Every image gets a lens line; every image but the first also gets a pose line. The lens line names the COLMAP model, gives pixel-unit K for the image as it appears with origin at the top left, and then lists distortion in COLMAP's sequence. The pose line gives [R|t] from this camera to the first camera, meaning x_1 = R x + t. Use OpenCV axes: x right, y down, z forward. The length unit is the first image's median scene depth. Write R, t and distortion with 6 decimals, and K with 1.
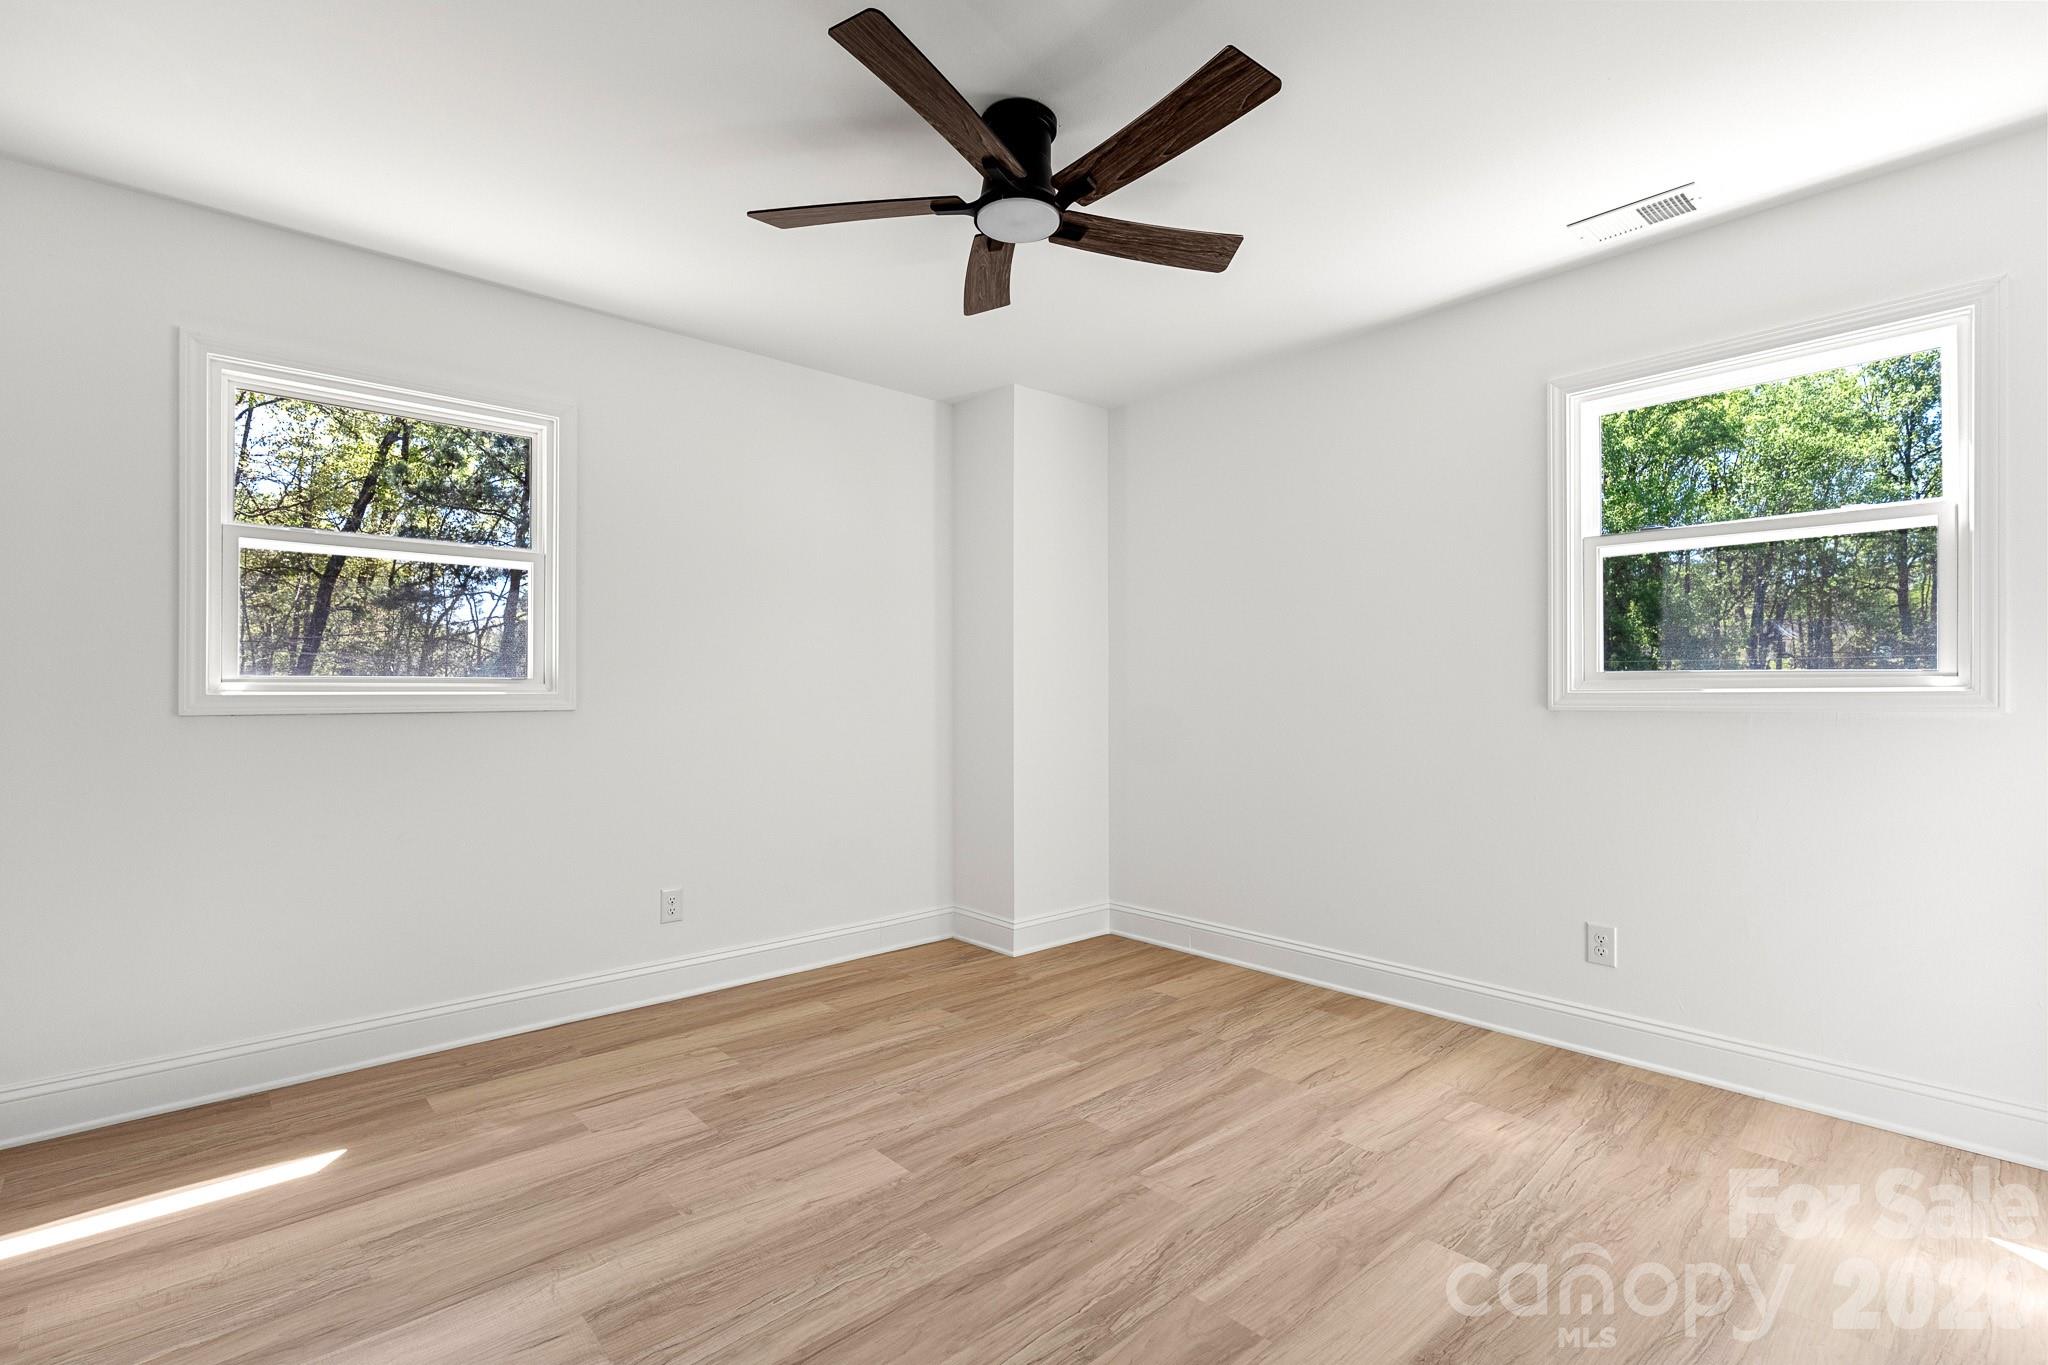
lens RADIAL K [[941.7, 0, 1018.0], [0, 941.7, 686.9], [0, 0, 1]] dist [0.001390, -0.000063]
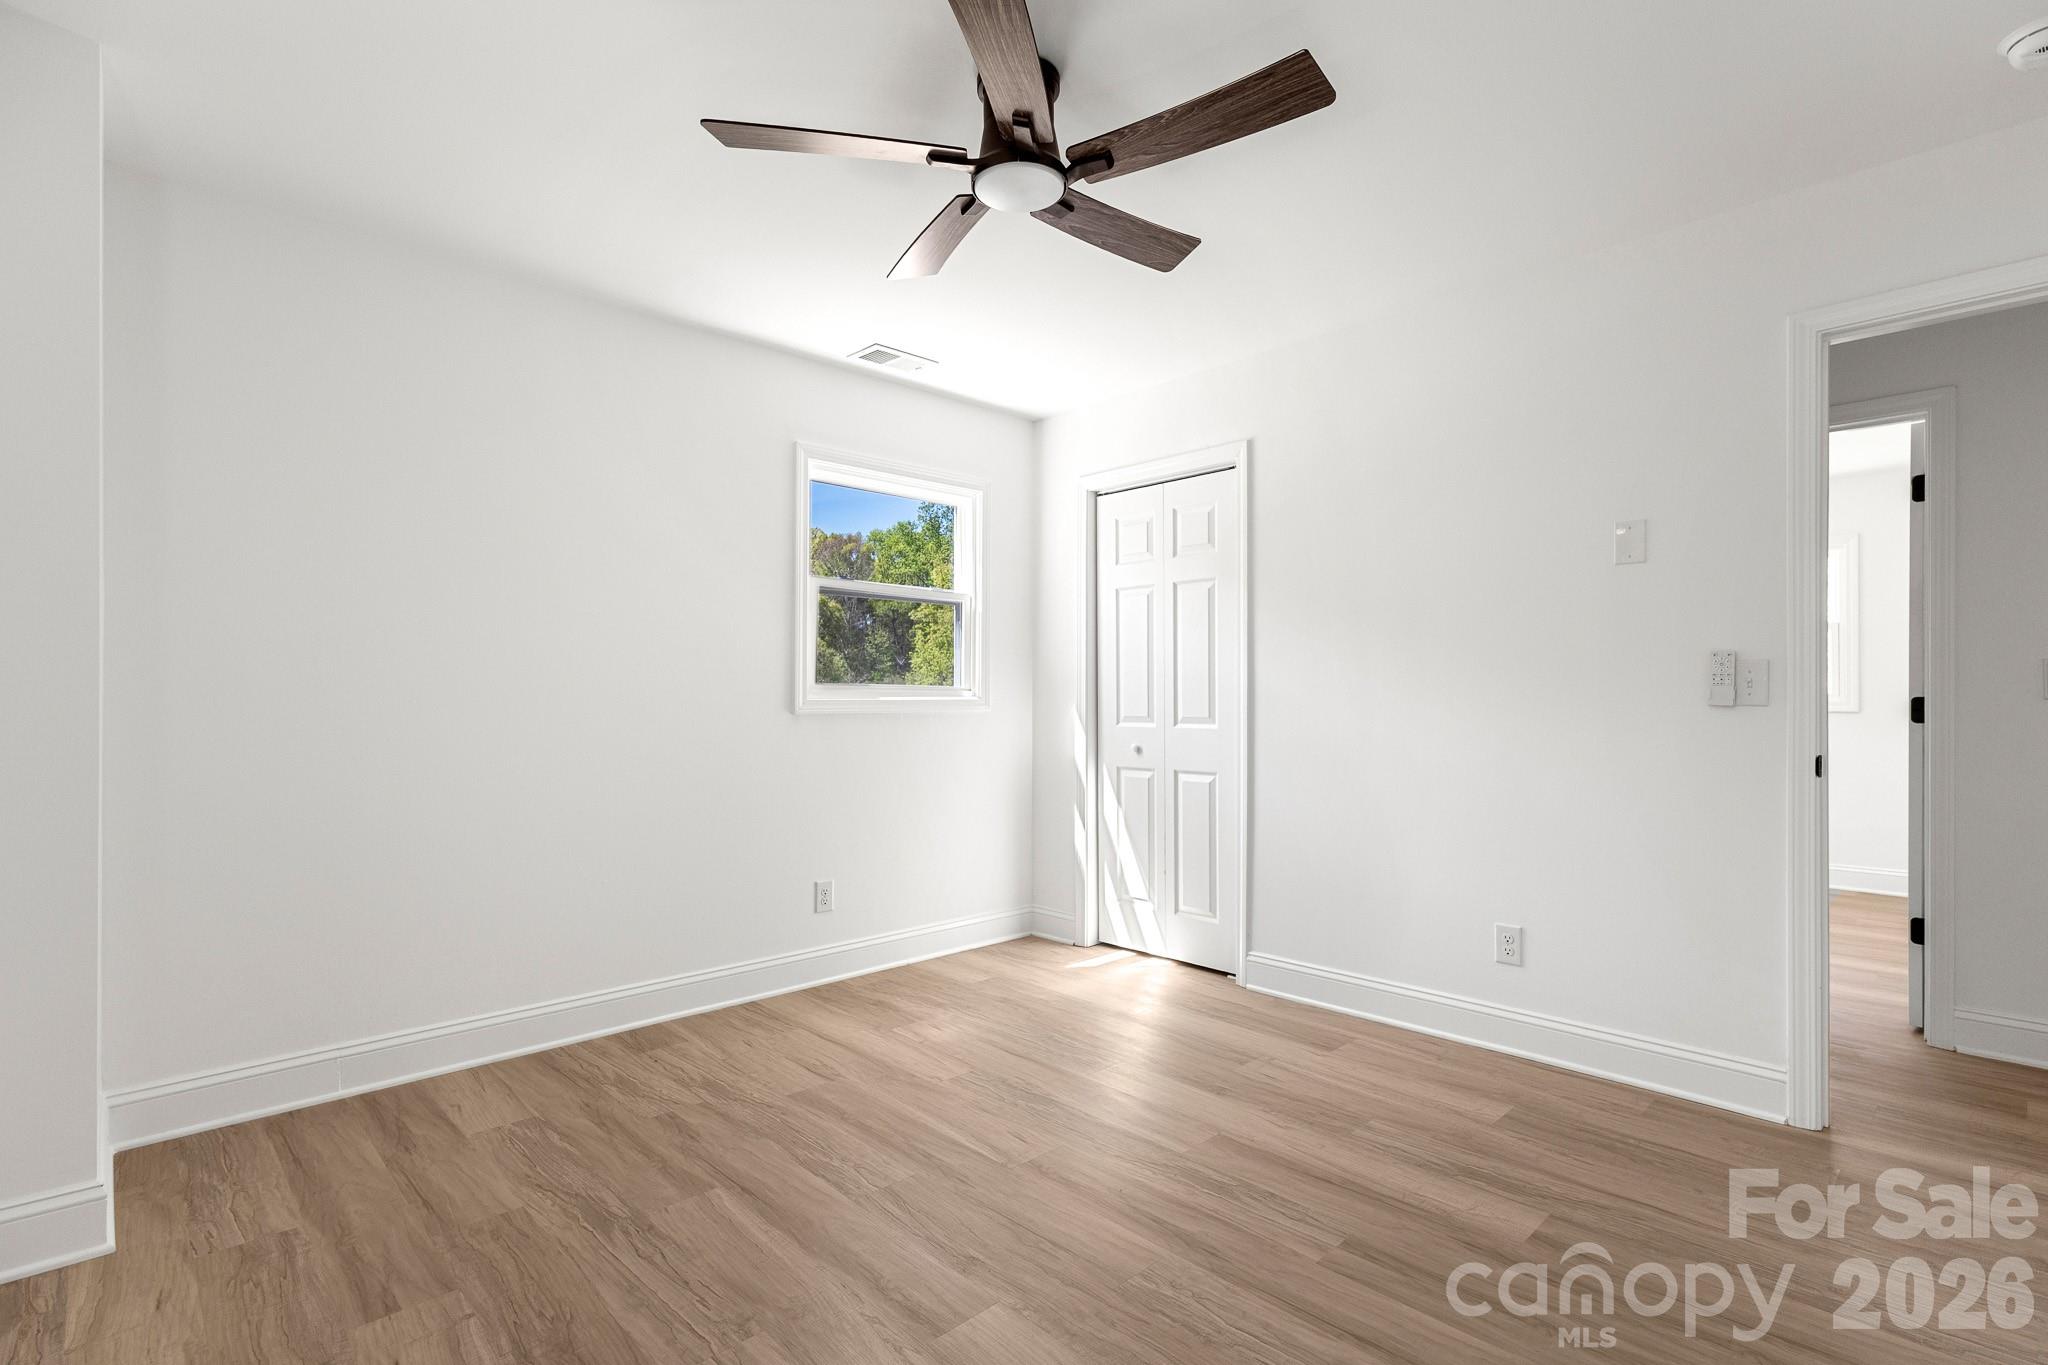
lens RADIAL K [[980.3, 0, 1014.6], [0, 980.3, 697.7], [0, 0, 1]] dist [-0.001132, -0.000179]
pose [[-0.024907, 0.001466, 0.999689, -0.748402], [-0.003962, 0.999991, -0.001566, 0.003803], [-0.999682, -0.003999, -0.024901, 0.800165]]
